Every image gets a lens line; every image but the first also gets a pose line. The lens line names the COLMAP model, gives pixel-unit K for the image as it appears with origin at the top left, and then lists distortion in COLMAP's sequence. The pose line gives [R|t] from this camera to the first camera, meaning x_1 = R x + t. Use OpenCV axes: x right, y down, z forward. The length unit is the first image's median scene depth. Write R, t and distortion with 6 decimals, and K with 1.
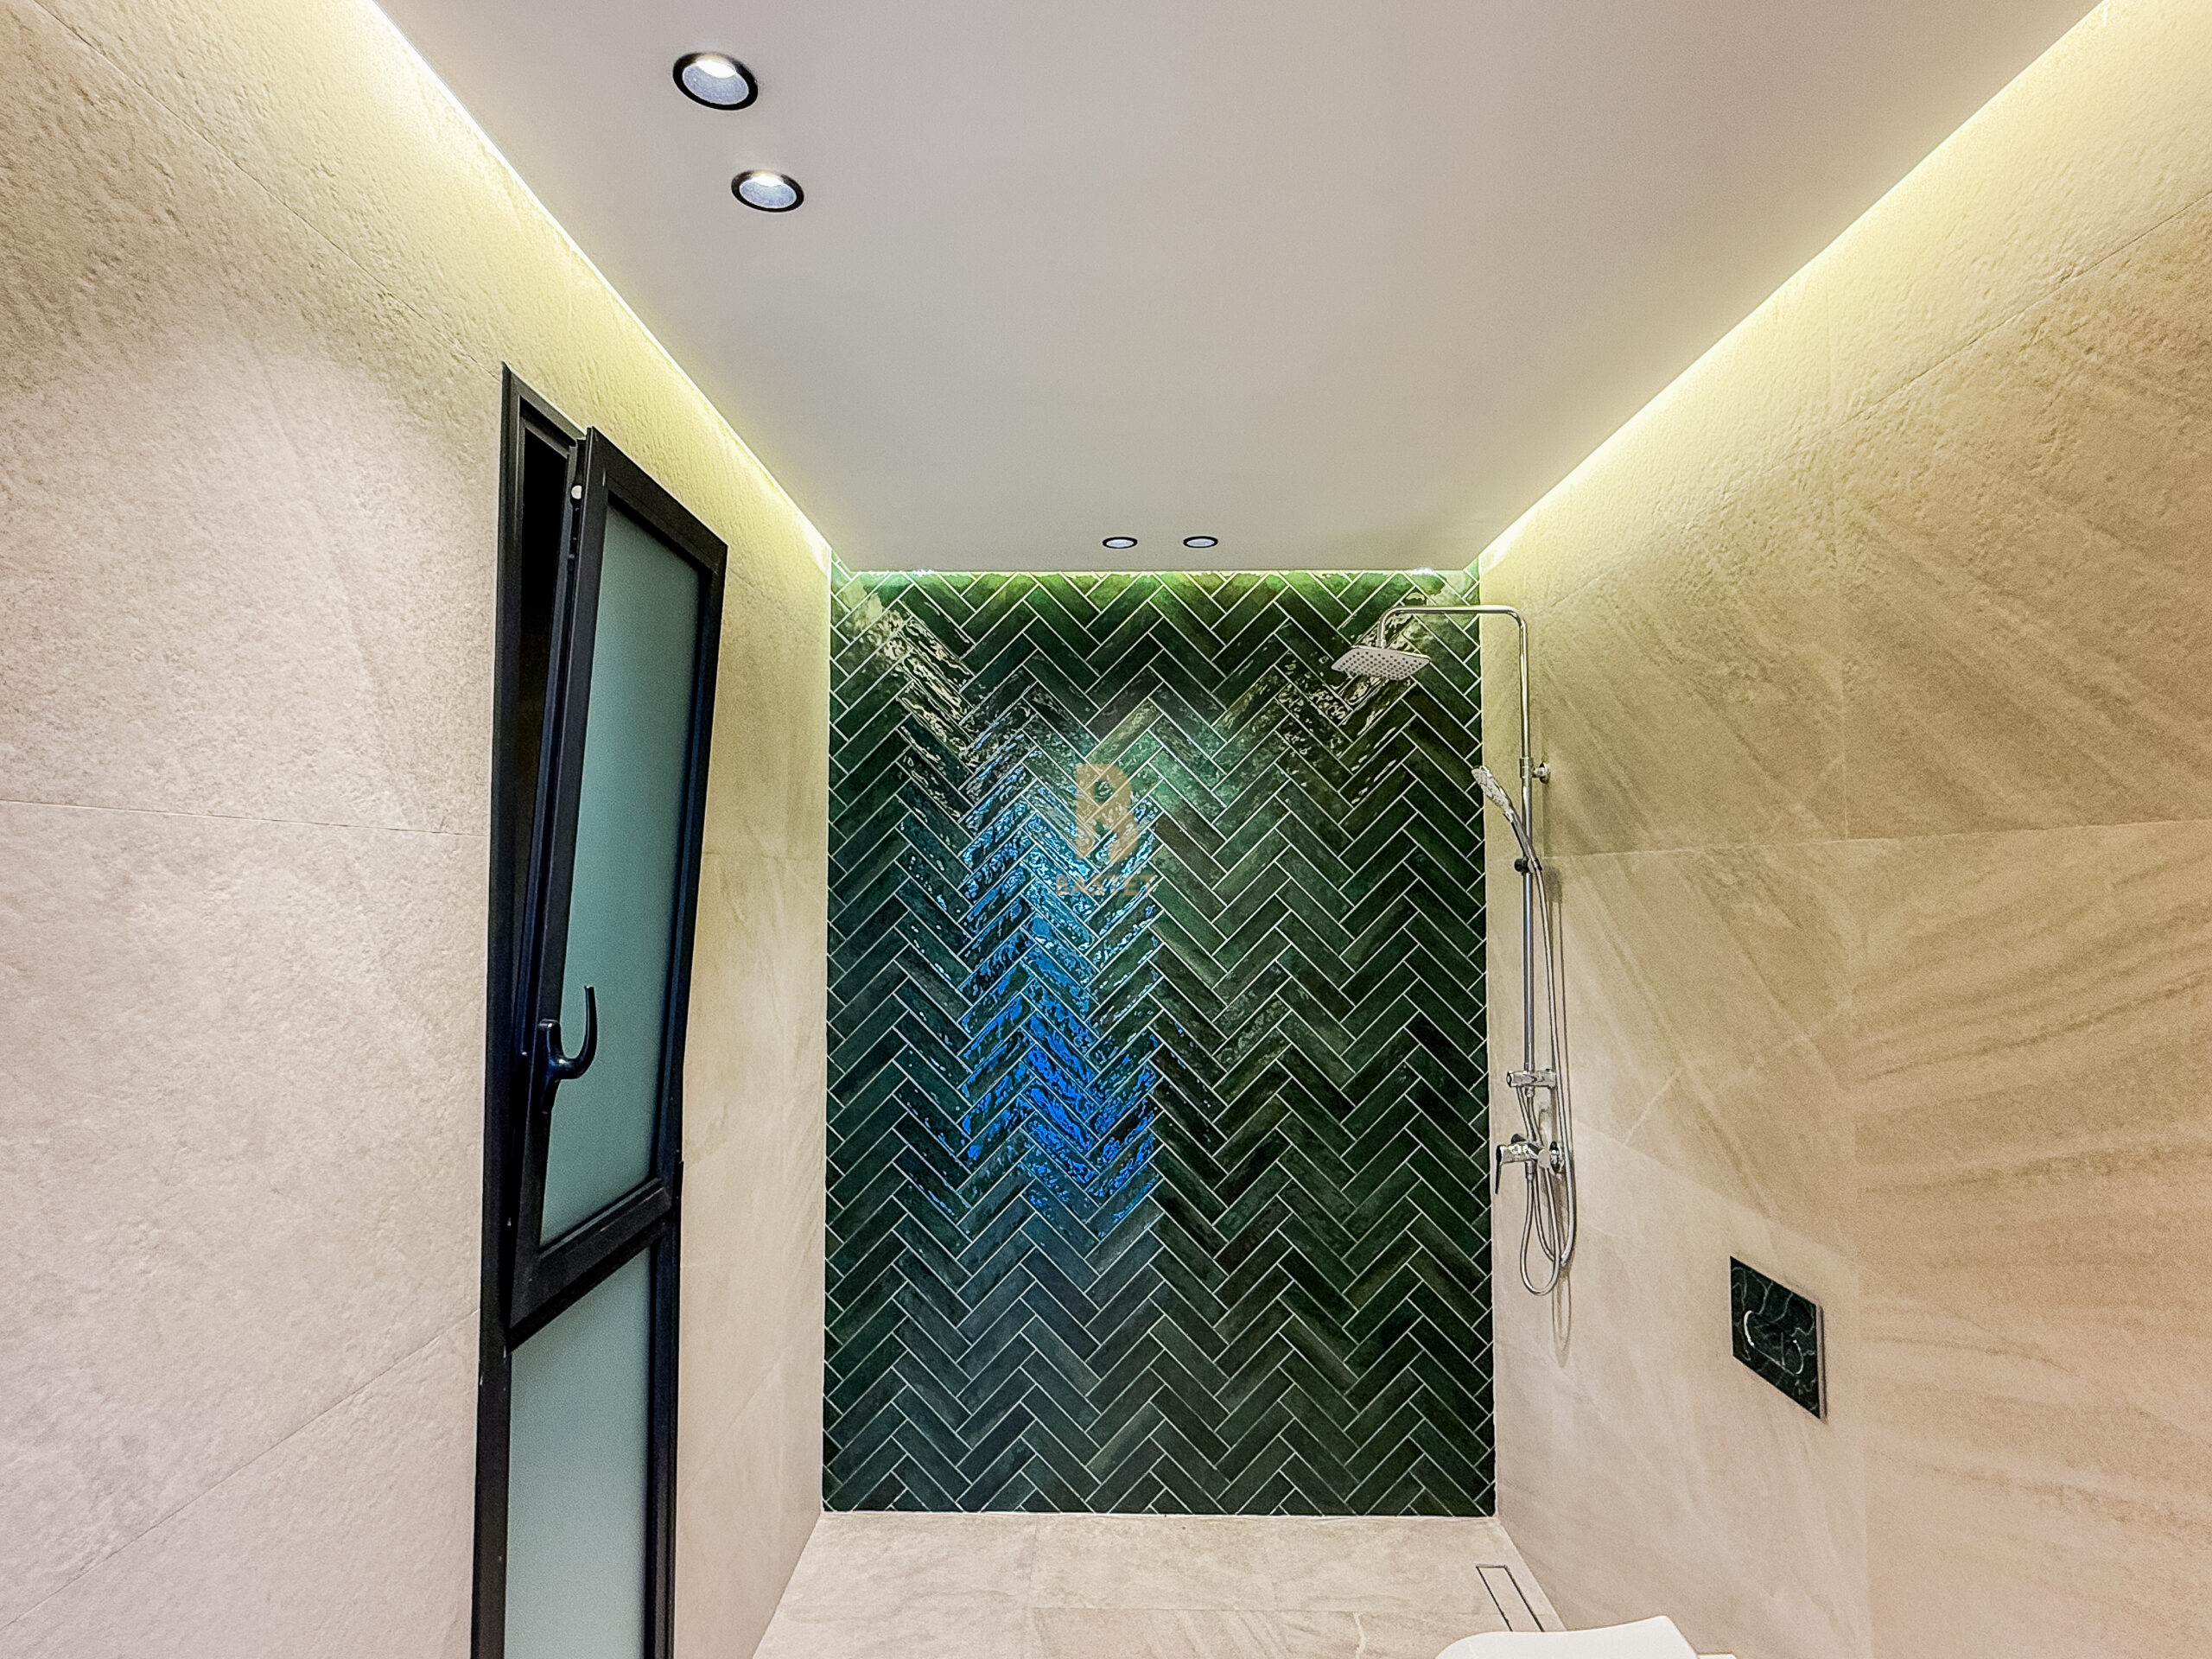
lens RADIAL K [[1184.8, 0, 1106.0], [0, 1184.8, 821.3], [0, 0, 1]] dist [-0.000715, -0.000890]
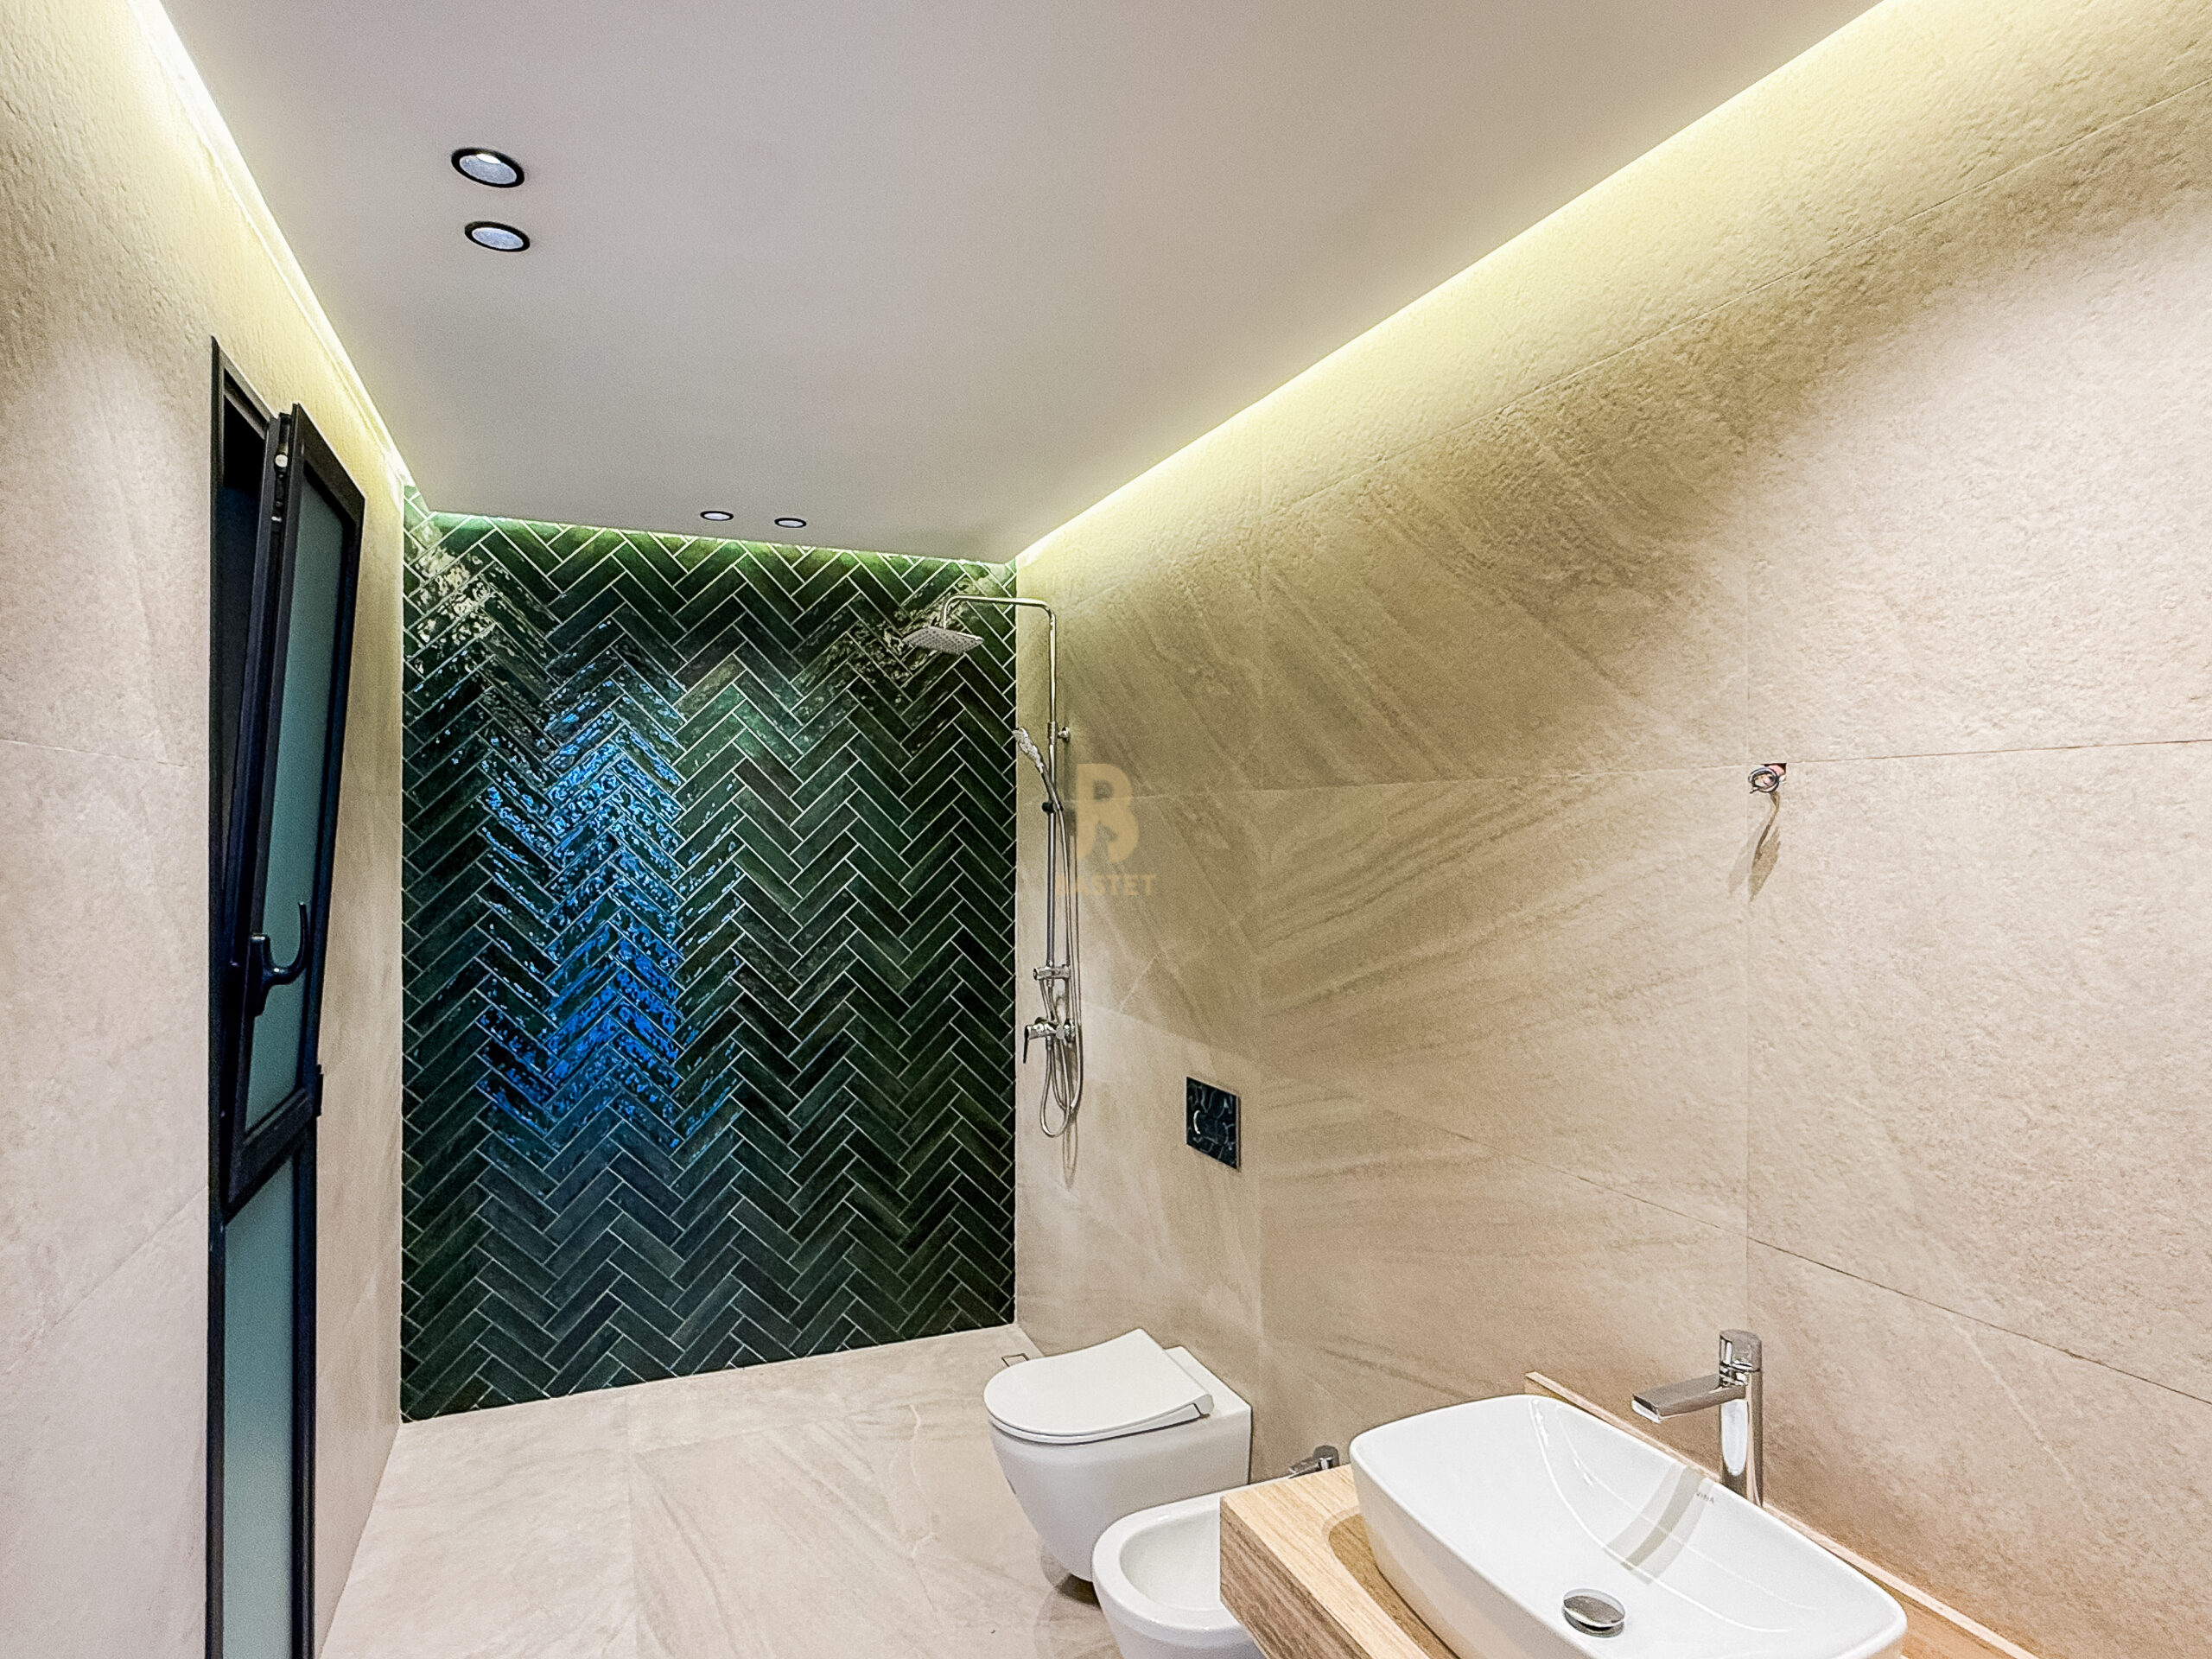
lens RADIAL K [[1184.8, 0, 1106.0], [0, 1184.8, 821.3], [0, 0, 1]] dist [-0.000715, -0.000890]
pose [[0.916300, 0.004396, 0.400468, -0.090689], [-0.023248, 0.998837, 0.042230, -0.002510], [-0.399816, -0.048005, 0.915337, -0.170501]]
